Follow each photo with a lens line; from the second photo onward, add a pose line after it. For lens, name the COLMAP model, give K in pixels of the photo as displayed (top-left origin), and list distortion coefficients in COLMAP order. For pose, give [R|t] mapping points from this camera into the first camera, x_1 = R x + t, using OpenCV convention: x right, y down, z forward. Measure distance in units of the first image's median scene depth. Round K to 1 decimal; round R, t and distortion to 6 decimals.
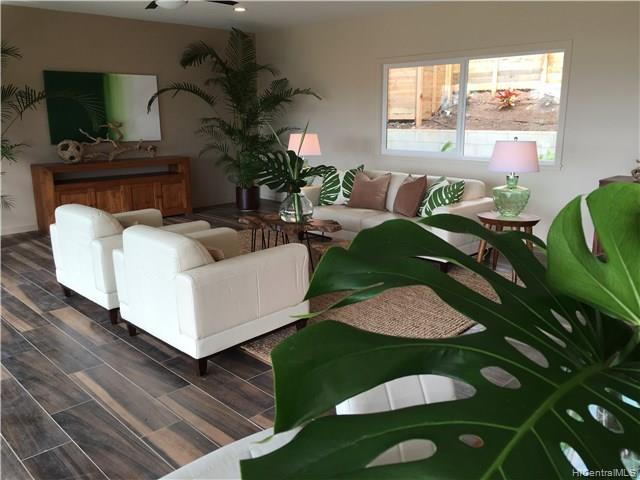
lens RADIAL K [[548.6, 0, 317.8], [0, 548.6, 237.7], [0, 0, 1]] dist [0.078205, -0.088313]
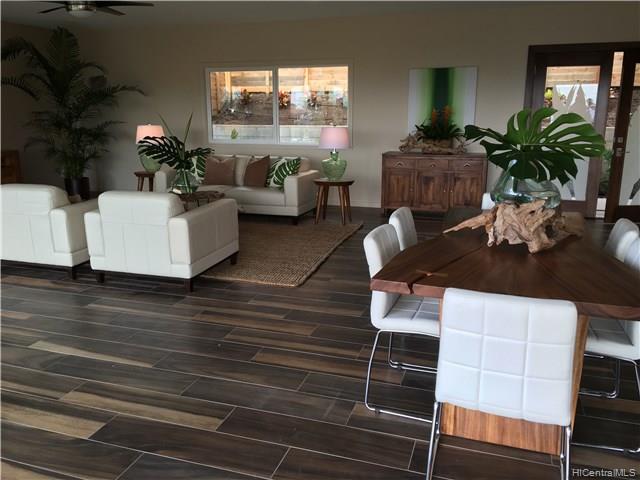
lens RADIAL K [[548.6, 0, 317.8], [0, 548.6, 237.7], [0, 0, 1]] dist [0.078205, -0.088313]
pose [[0.890413, -0.099010, 0.444253, -0.237421], [0.099944, 0.994763, 0.021384, 0.052383], [-0.444044, 0.025360, 0.895646, -0.176096]]
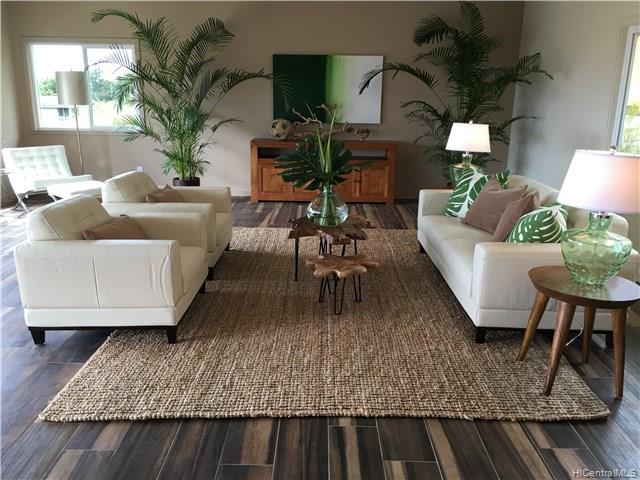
lens RADIAL K [[548.6, 0, 317.8], [0, 548.6, 237.7], [0, 0, 1]] dist [0.078205, -0.088313]
pose [[0.702598, 0.197086, -0.683750, 0.375801], [-0.178805, 0.978947, 0.098441, -0.063995], [0.688756, 0.053093, 0.723046, 0.270624]]
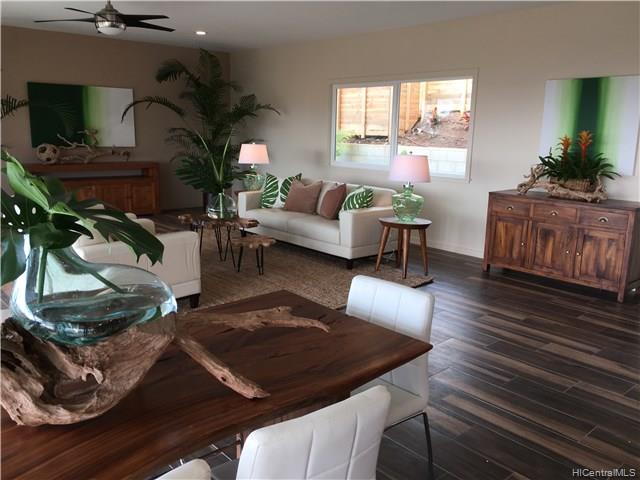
lens RADIAL K [[548.6, 0, 317.8], [0, 548.6, 237.7], [0, 0, 1]] dist [0.078205, -0.088313]
pose [[0.998522, 0.036246, -0.040497, 0.148524], [-0.037330, 0.998956, -0.026330, 0.023420], [0.039500, 0.027803, 0.998833, -0.097794]]
